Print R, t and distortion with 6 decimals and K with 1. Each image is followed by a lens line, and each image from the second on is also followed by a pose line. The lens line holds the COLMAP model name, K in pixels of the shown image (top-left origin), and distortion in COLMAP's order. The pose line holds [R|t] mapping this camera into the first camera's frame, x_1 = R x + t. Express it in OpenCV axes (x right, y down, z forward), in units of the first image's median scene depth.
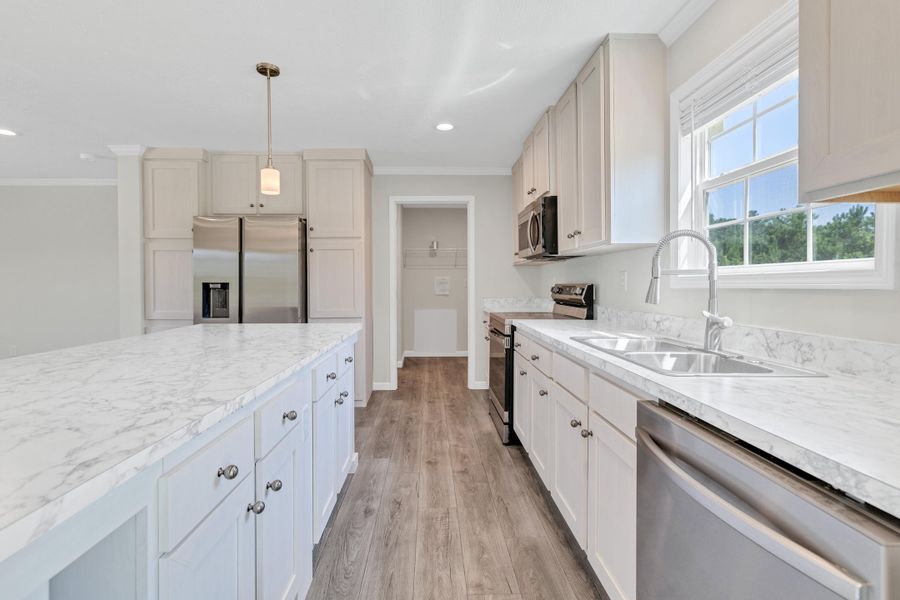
lens RADIAL K [[408.2, 0, 434.7], [0, 408.2, 284.3], [0, 0, 1]] dist [-0.003918, 0.001689]
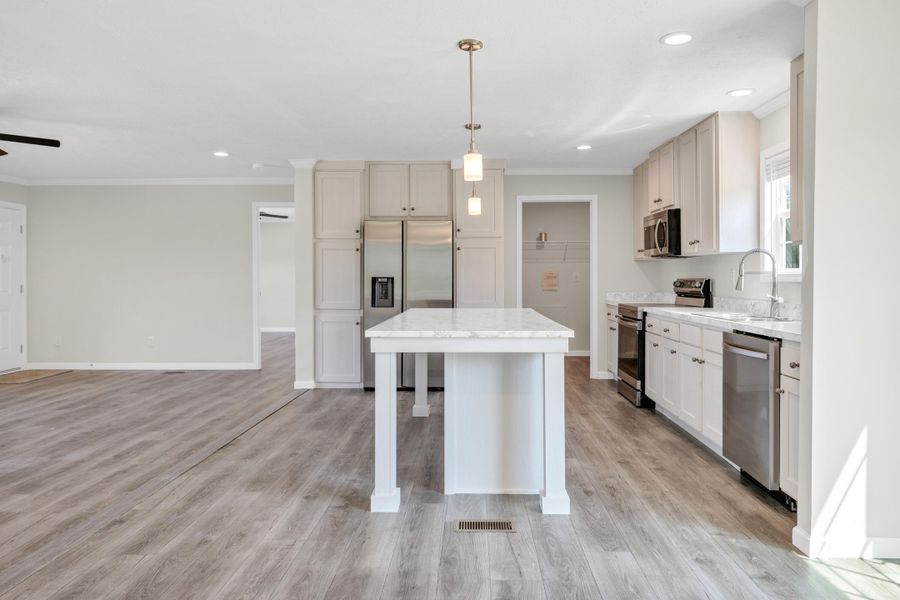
lens RADIAL K [[612.5, 0, 454.9], [0, 612.5, 273.8], [0, 0, 1]] dist [0.031249, -0.000149]
pose [[0.999059, 0.000933, -0.043363, -0.280587], [-0.001251, 0.999973, -0.007306, -0.001332], [0.043355, 0.007353, 0.999033, -0.831979]]
